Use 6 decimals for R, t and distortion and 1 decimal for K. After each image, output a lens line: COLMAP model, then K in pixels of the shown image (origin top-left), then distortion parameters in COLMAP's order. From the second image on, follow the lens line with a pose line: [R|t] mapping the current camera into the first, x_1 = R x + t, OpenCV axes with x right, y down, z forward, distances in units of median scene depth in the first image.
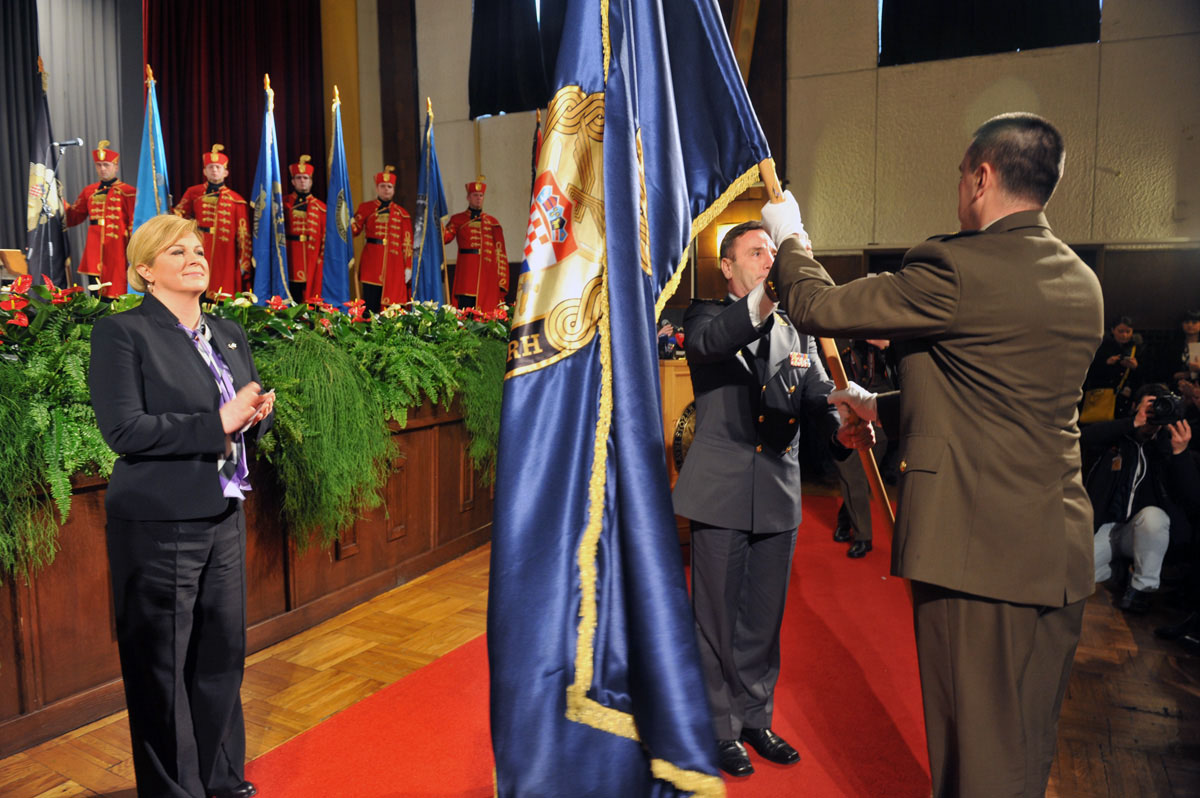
lens RADIAL K [[807.9, 0, 597.5], [0, 807.9, 404.9], [0, 0, 1]] dist [-0.054573, 0.000556]
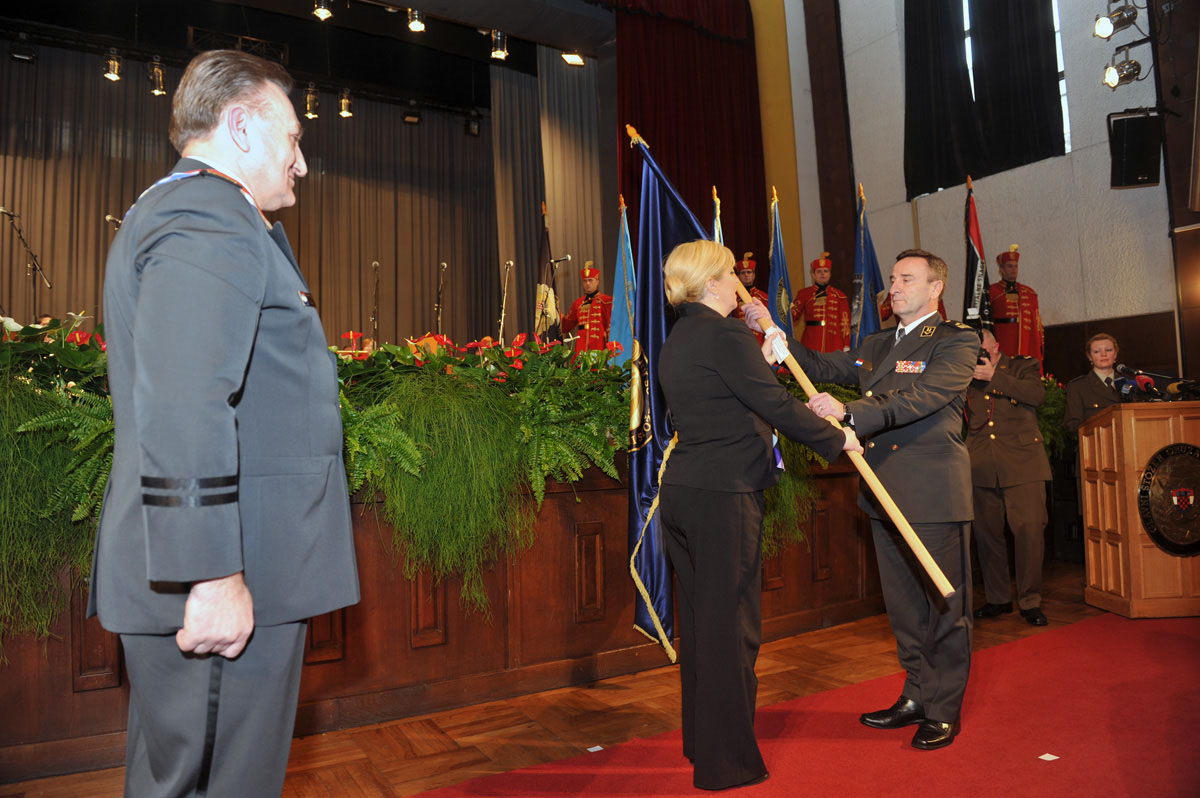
lens RADIAL K [[811.7, 0, 600.0], [0, 811.7, 399.0], [0, 0, 1]] dist [-0.046349, -0.006338]
pose [[0.850488, -0.056371, -0.522965, 0.036157], [-0.018559, 0.990406, -0.136939, 0.048302], [0.525667, 0.126171, 0.841282, -0.029219]]
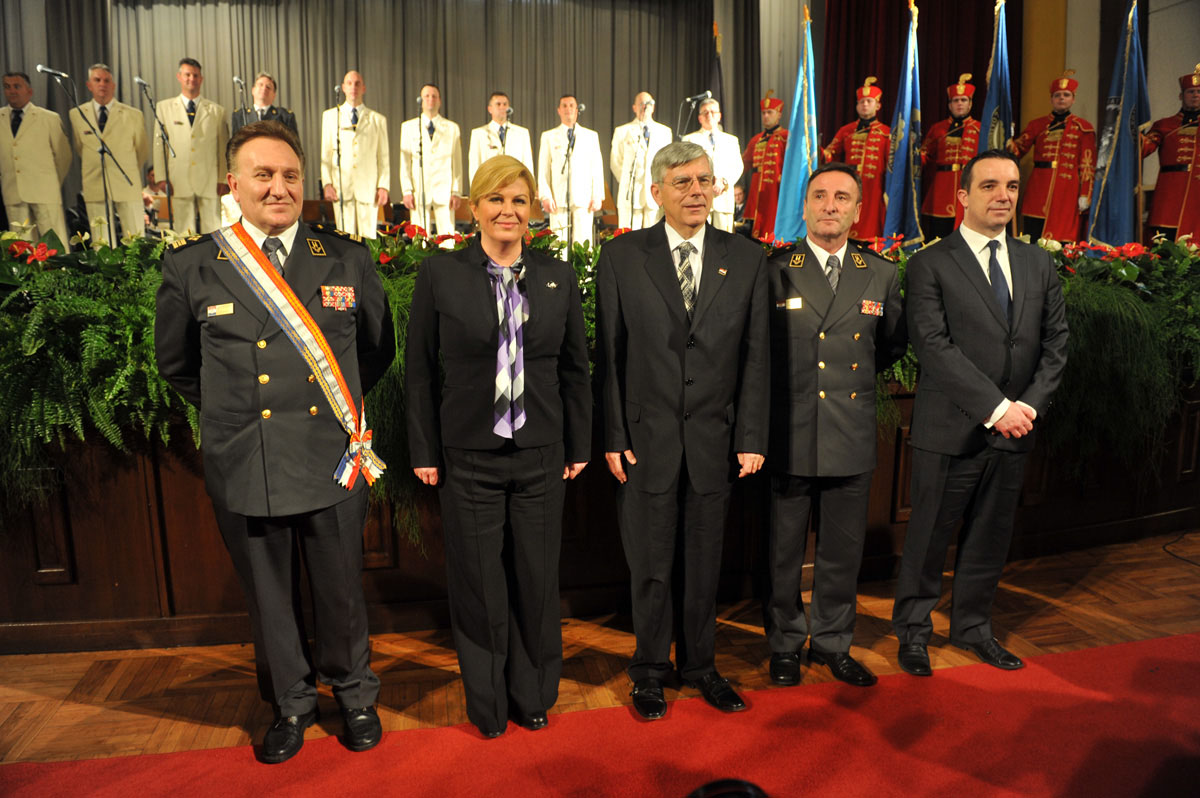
lens RADIAL K [[811.7, 0, 600.0], [0, 811.7, 399.0], [0, 0, 1]] dist [-0.046349, -0.006338]
pose [[0.629031, 0.115098, -0.768812, 0.105960], [-0.065181, 0.993305, 0.095377, -0.011434], [0.774643, -0.009883, 0.632322, 0.126569]]
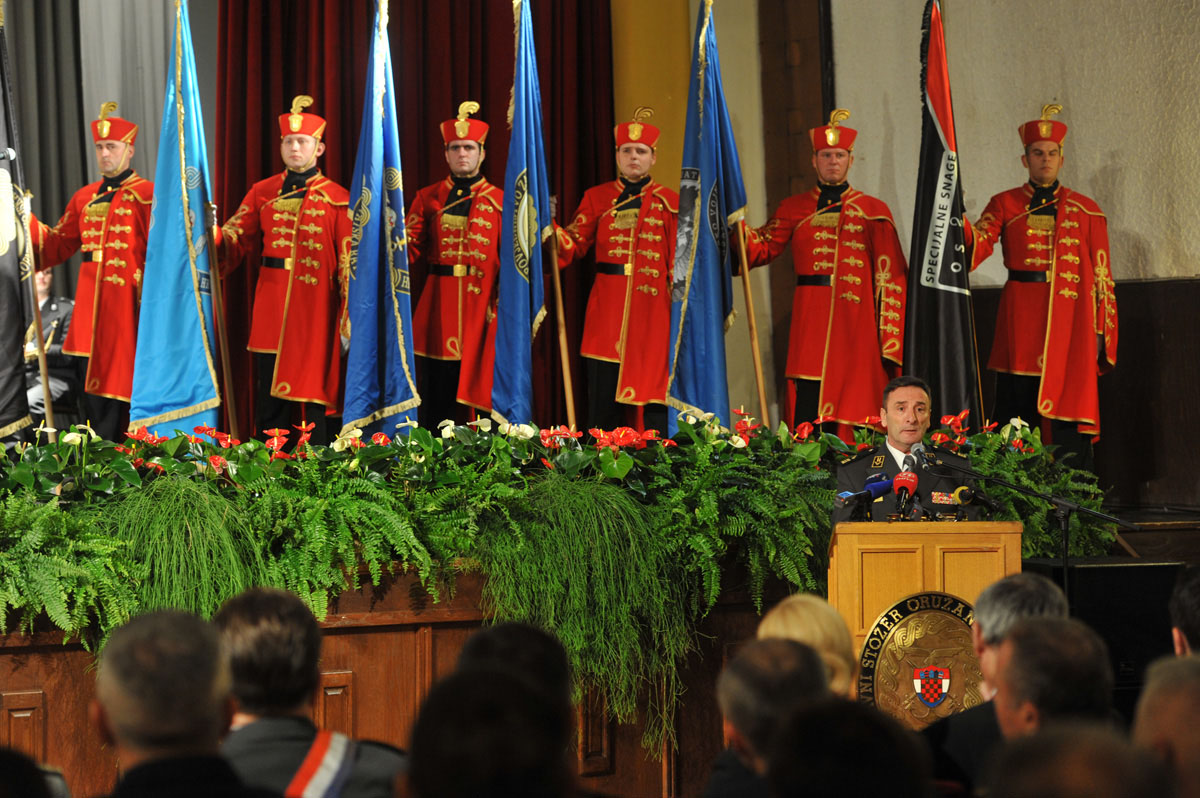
lens RADIAL K [[2997.5, 0, 632.7], [0, 2997.5, 404.8], [0, 0, 1]] dist [0.004571, 8.043508]
pose [[0.875747, -0.011159, -0.482641, 0.634431], [-0.036190, 0.995402, -0.088681, 0.033437], [0.481411, 0.095129, 0.871317, -0.561443]]
